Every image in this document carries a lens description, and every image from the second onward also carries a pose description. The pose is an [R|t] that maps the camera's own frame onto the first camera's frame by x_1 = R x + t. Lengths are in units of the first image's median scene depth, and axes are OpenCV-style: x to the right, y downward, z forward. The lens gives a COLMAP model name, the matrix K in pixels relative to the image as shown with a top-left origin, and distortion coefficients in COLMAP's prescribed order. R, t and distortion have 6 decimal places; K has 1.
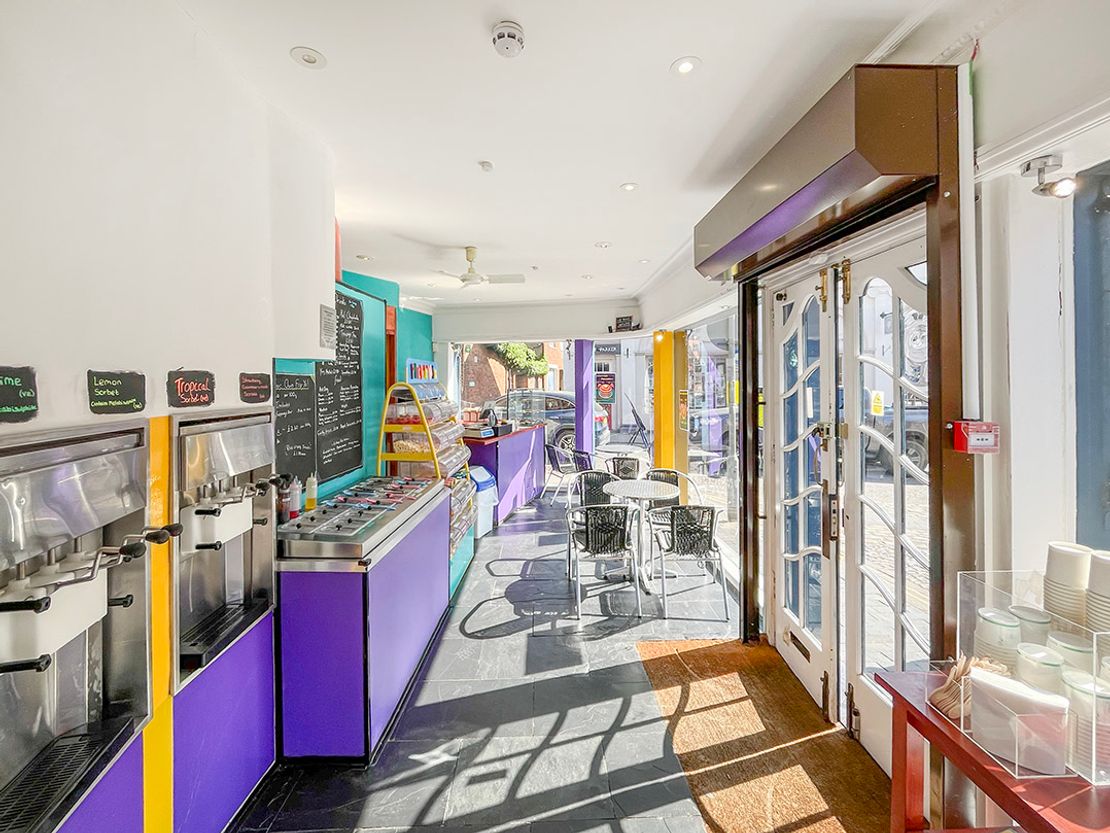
lens RADIAL K [[466.2, 0, 566.1], [0, 466.2, 379.3], [0, 0, 1]] dist [-0.005120, 0.001075]
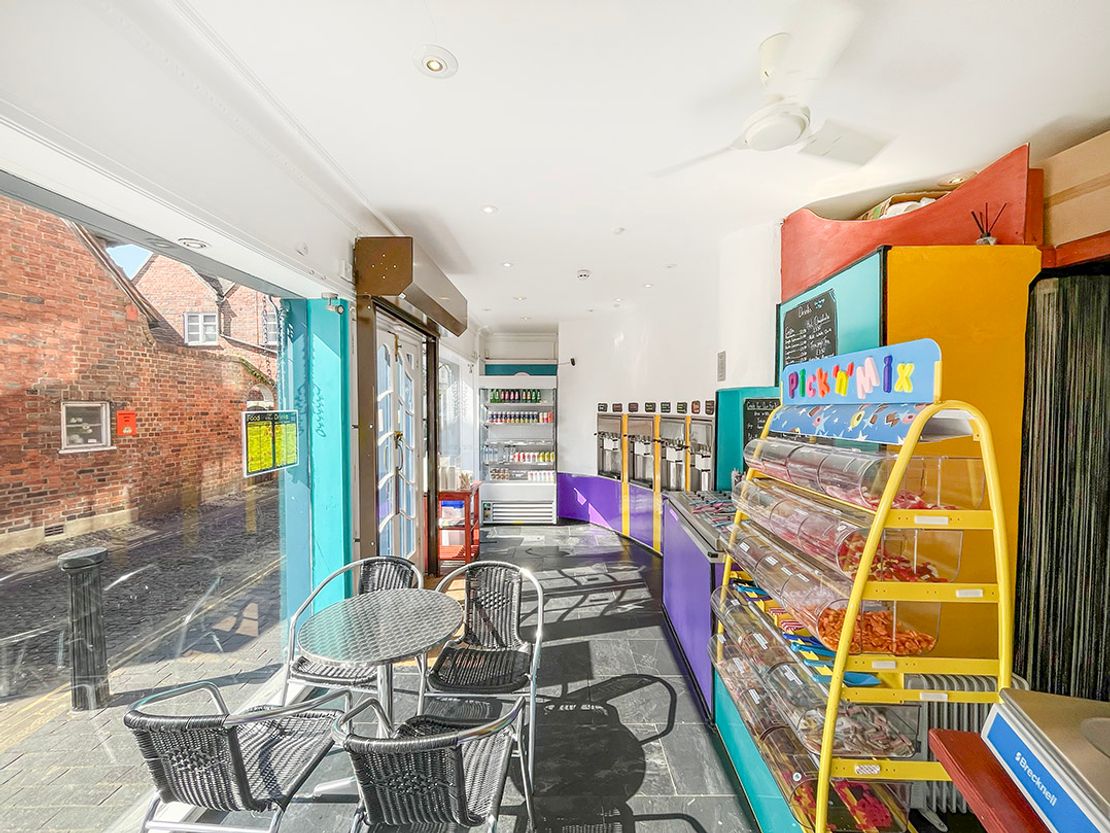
lens RADIAL K [[466.2, 0, 564.9], [0, 466.2, 418.6], [0, 0, 1]] dist [-0.005120, 0.001075]
pose [[-0.999157, 0.010030, 0.039820, -0.081642], [0.010765, 0.999775, 0.018286, 0.015782], [-0.039627, 0.018700, -0.999040, 2.273399]]
